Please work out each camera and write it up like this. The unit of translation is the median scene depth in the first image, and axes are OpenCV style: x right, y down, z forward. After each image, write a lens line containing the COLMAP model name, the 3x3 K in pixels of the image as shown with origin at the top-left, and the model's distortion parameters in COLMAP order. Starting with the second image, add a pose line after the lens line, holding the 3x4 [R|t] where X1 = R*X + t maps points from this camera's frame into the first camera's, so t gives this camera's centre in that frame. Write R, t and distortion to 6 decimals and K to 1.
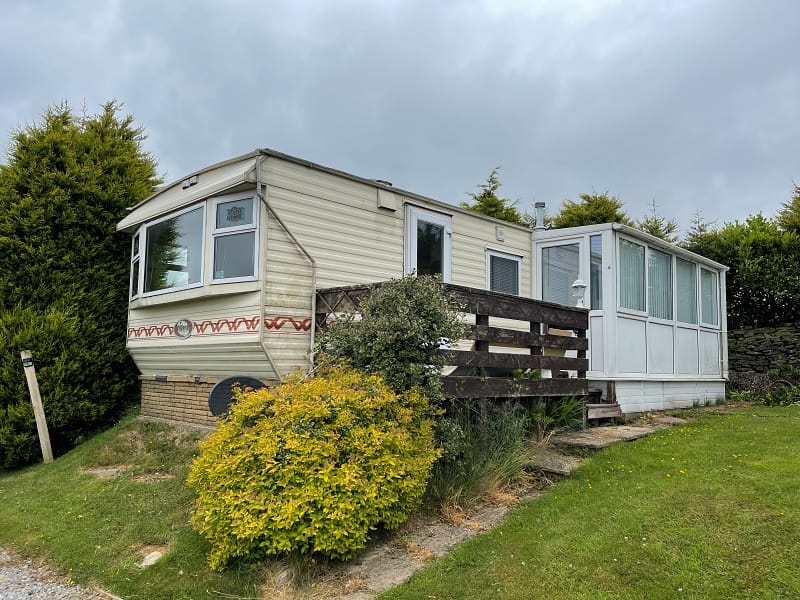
lens RADIAL K [[608.5, 0, 371.9], [0, 608.5, 312.7], [0, 0, 1]] dist [0.112535, -0.153526]
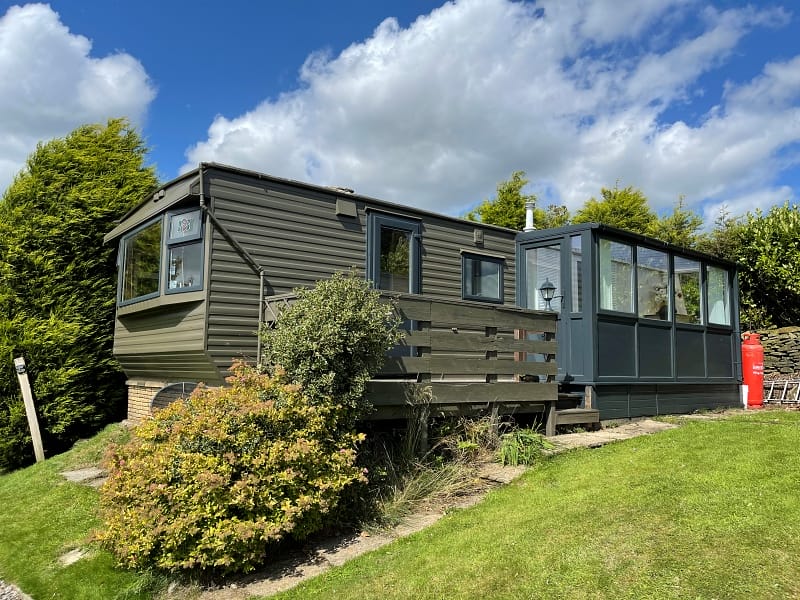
lens RADIAL K [[608.5, 0, 371.9], [0, 608.5, 312.7], [0, 0, 1]] dist [0.112535, -0.153526]
pose [[0.995228, -0.012916, -0.096720, 0.150878], [0.012954, 0.999916, -0.000236, -0.008867], [0.096714, -0.001018, 0.995312, -0.002634]]
